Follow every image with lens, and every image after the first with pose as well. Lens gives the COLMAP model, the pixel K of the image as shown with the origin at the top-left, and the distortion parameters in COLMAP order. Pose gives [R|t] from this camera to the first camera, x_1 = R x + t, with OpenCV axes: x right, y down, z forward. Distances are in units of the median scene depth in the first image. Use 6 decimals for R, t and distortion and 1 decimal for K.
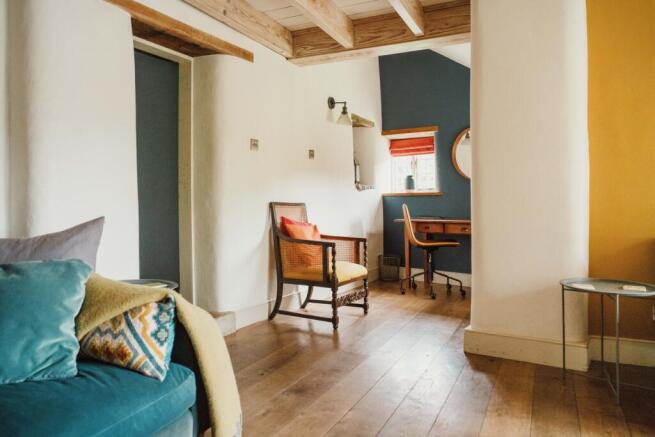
lens RADIAL K [[461.4, 0, 324.4], [0, 461.4, 196.5], [0, 0, 1]] dist [-0.005647, -0.000345]
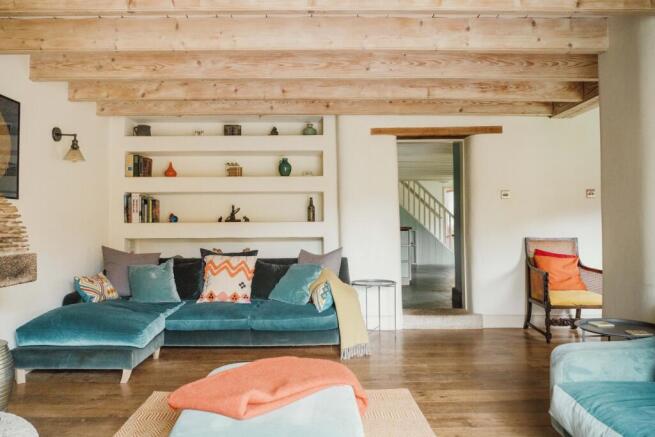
lens RADIAL K [[483.0, 0, 331.9], [0, 483.0, 227.1], [0, 0, 1]] dist [-0.005915, -0.000464]
pose [[0.513813, 0.000880, -0.857902, 0.826738], [0.023117, 0.999622, 0.014870, -0.052724], [0.857590, -0.027473, 0.513599, -0.148790]]
